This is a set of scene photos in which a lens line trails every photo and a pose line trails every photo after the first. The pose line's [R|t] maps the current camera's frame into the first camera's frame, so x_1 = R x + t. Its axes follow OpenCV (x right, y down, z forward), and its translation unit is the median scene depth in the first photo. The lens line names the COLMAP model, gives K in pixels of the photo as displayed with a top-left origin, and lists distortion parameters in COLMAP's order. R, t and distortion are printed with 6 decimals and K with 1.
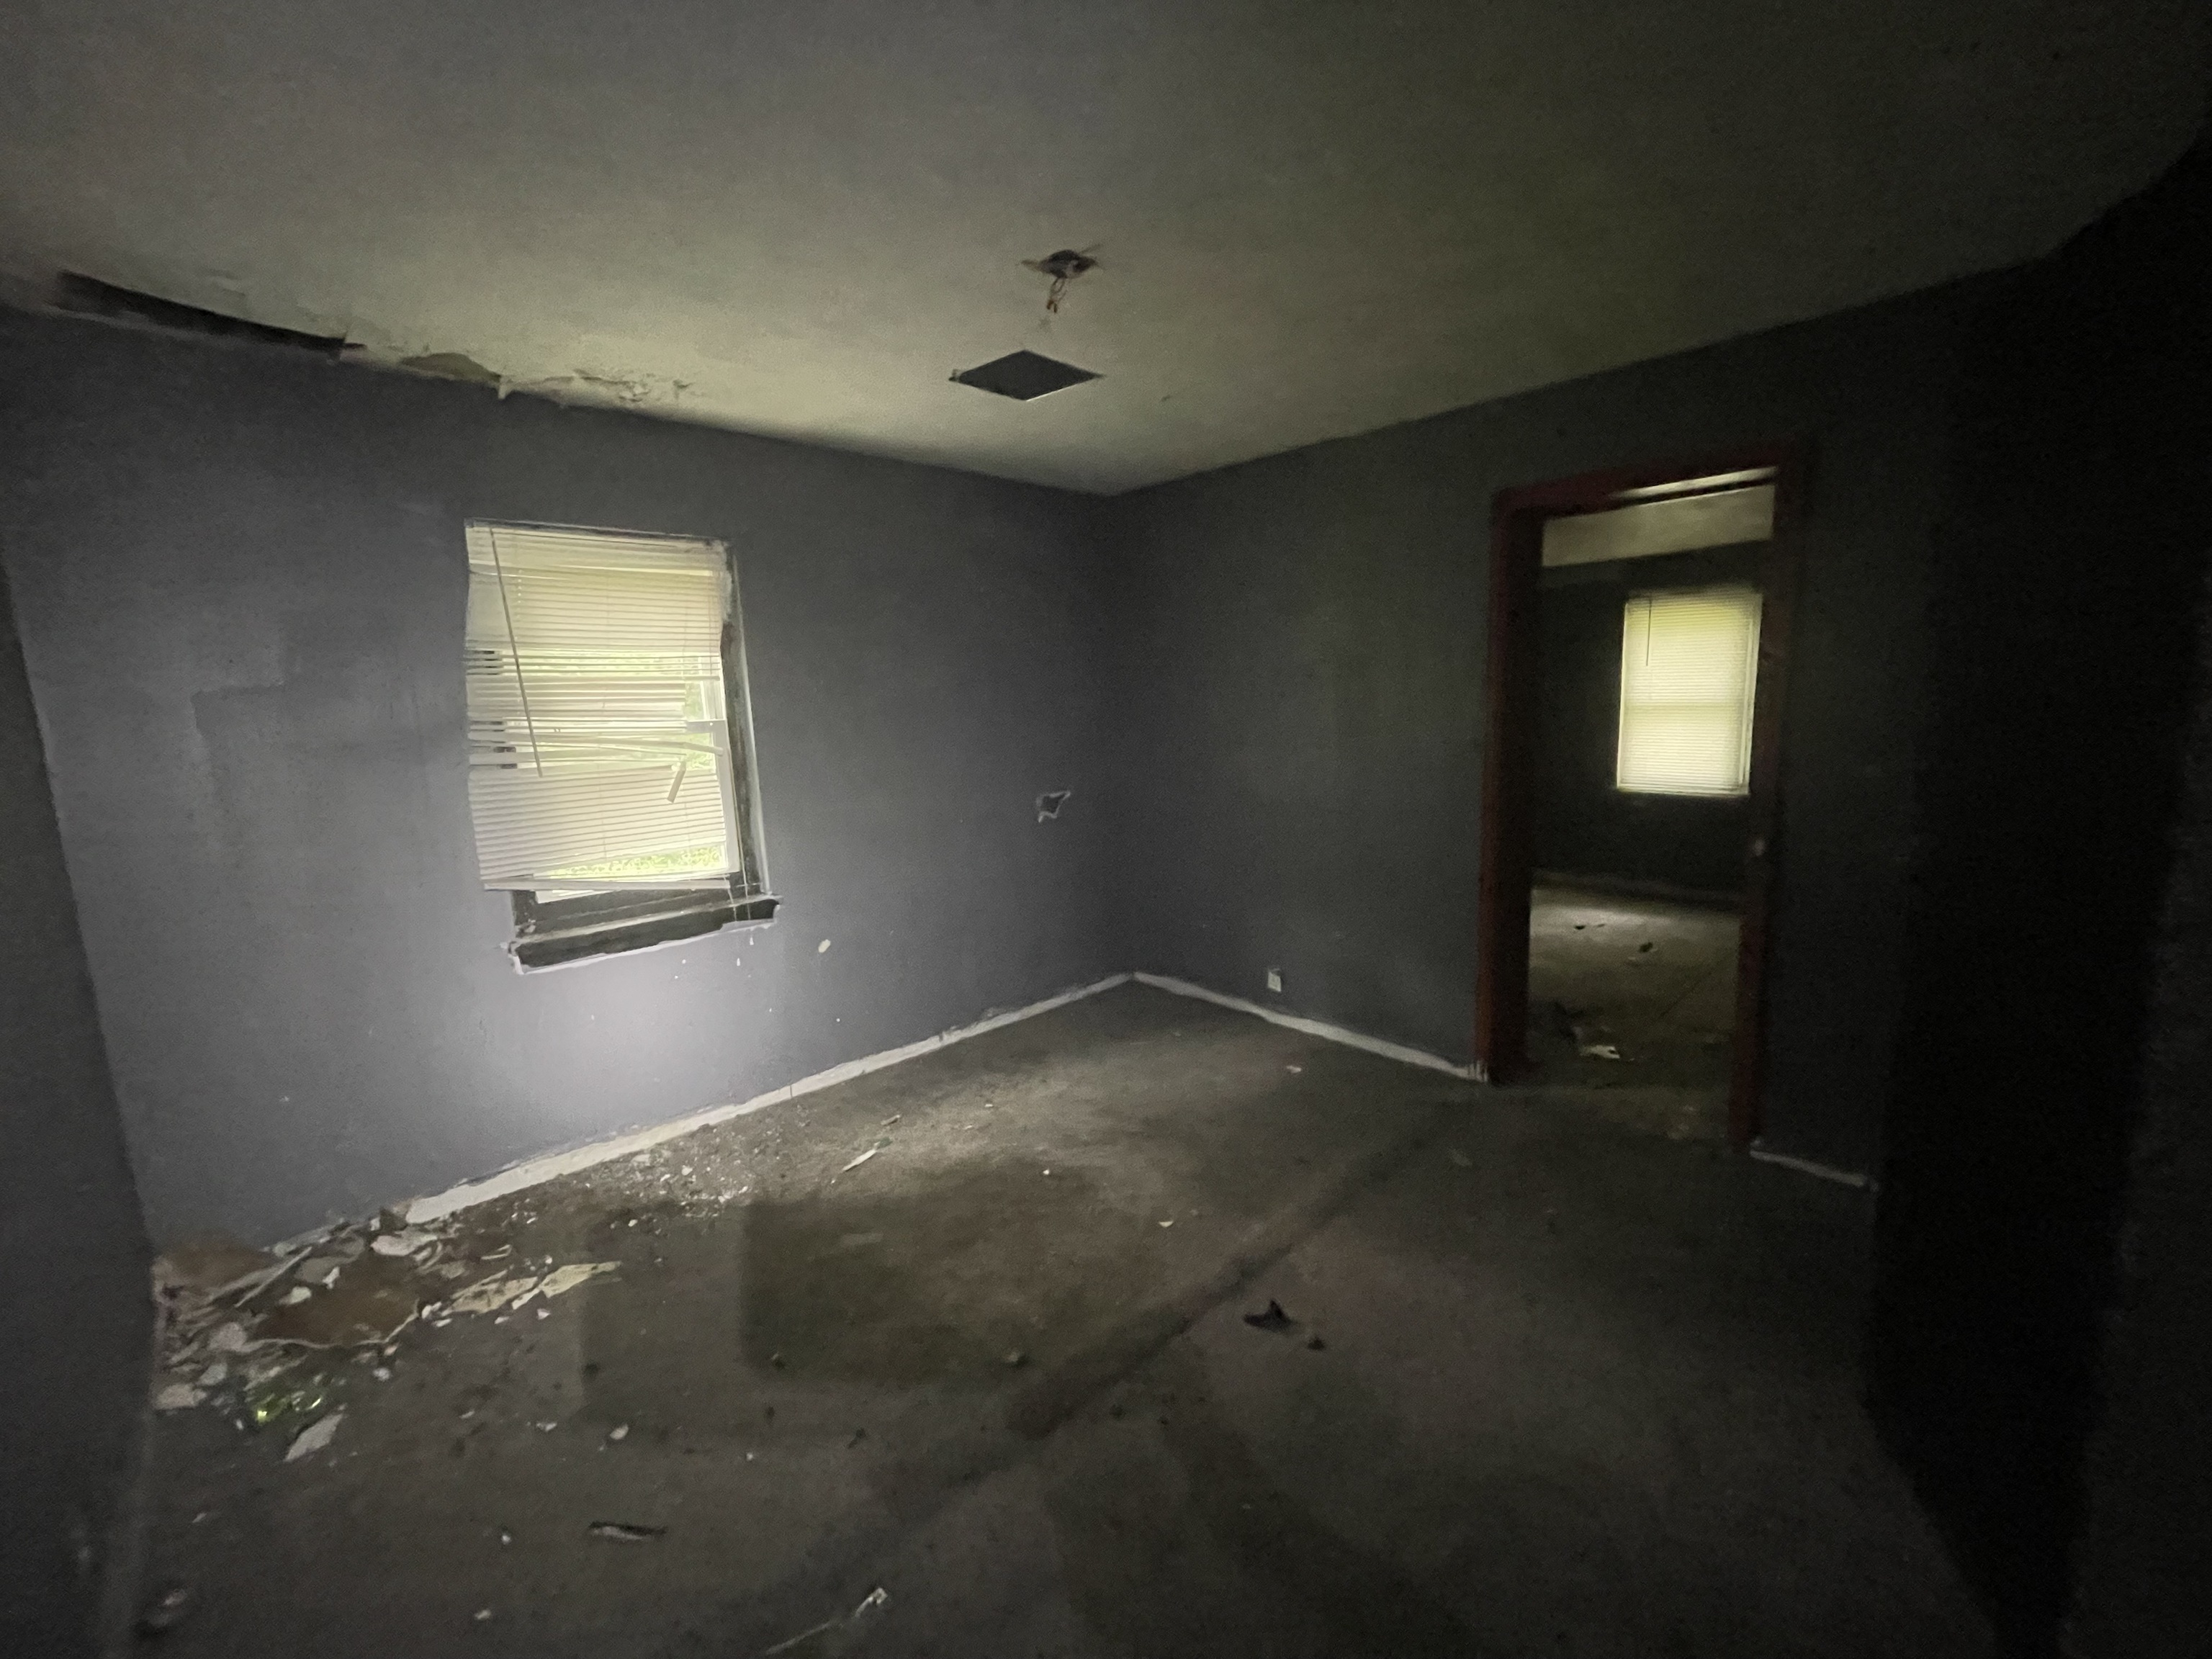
lens RADIAL K [[899.3, 0, 1109.9], [0, 899.3, 827.5], [0, 0, 1]] dist [-0.004152, -0.000621]
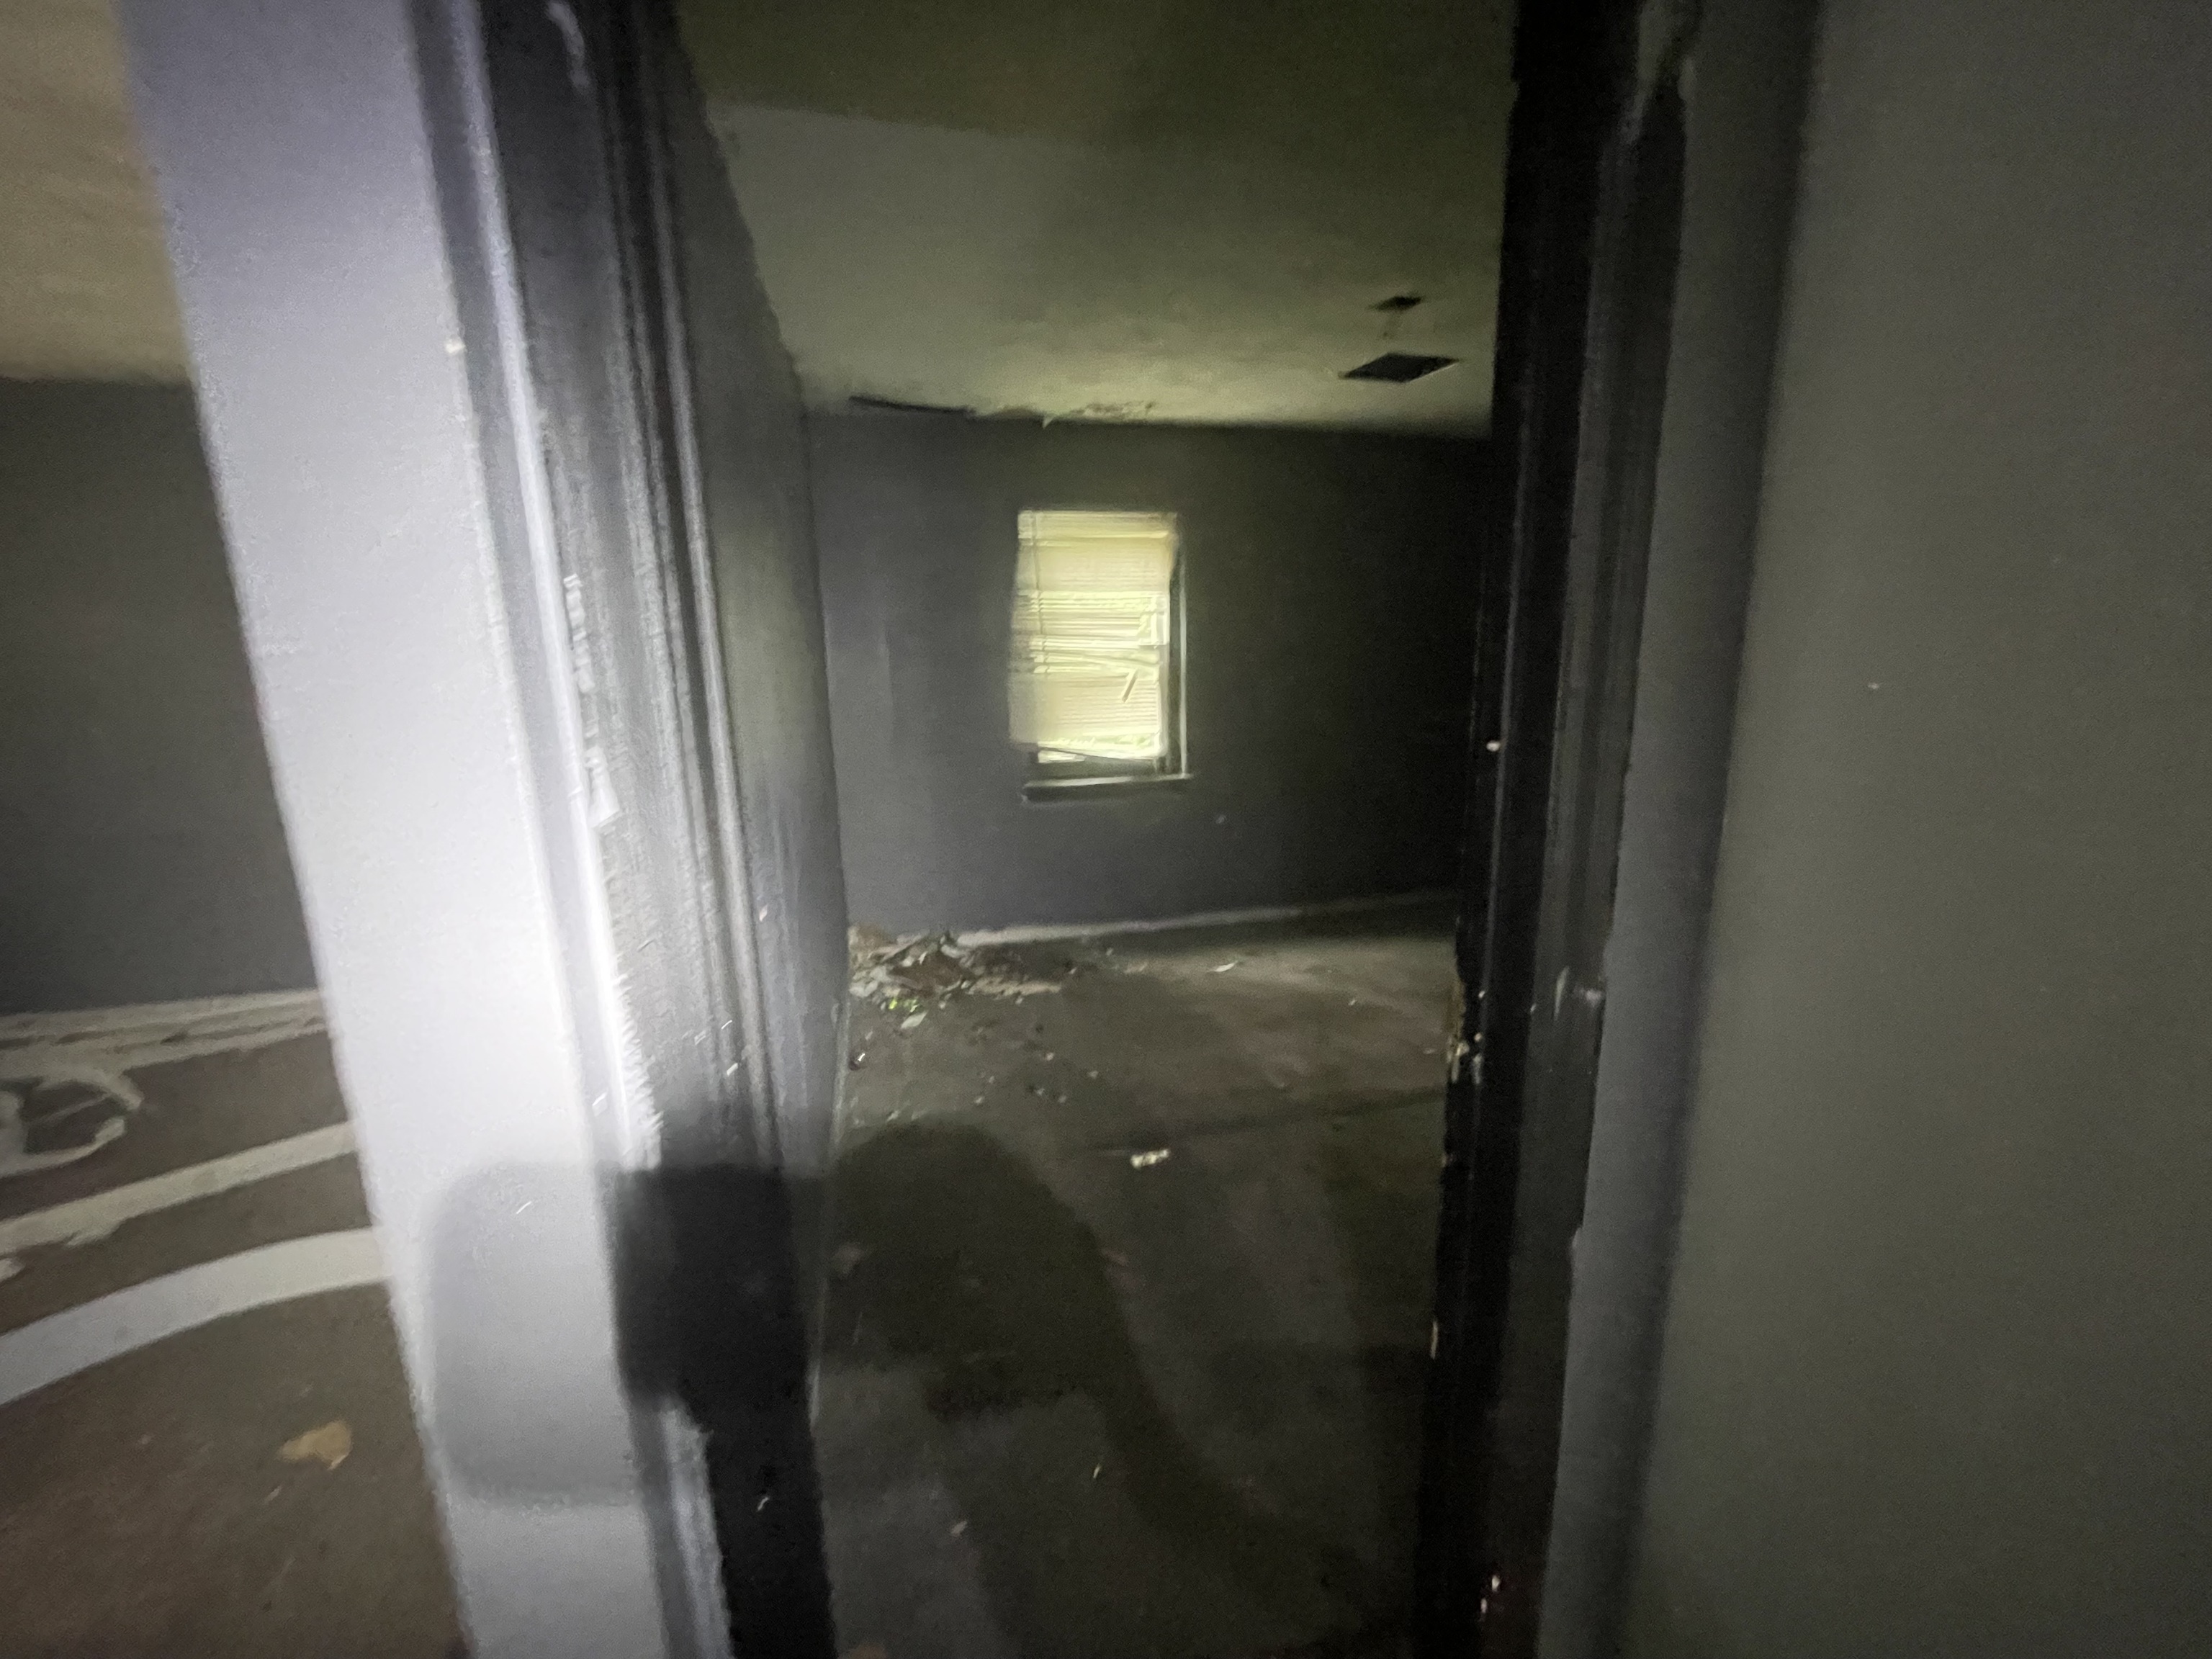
lens RADIAL K [[899.3, 0, 1106.1], [0, 899.3, 825.9], [0, 0, 1]] dist [-0.004152, -0.000621]
pose [[0.865463, 0.123387, -0.485540, 0.245223], [-0.086820, 0.991471, 0.097201, 0.039523], [0.493392, -0.041969, 0.868794, -0.315631]]
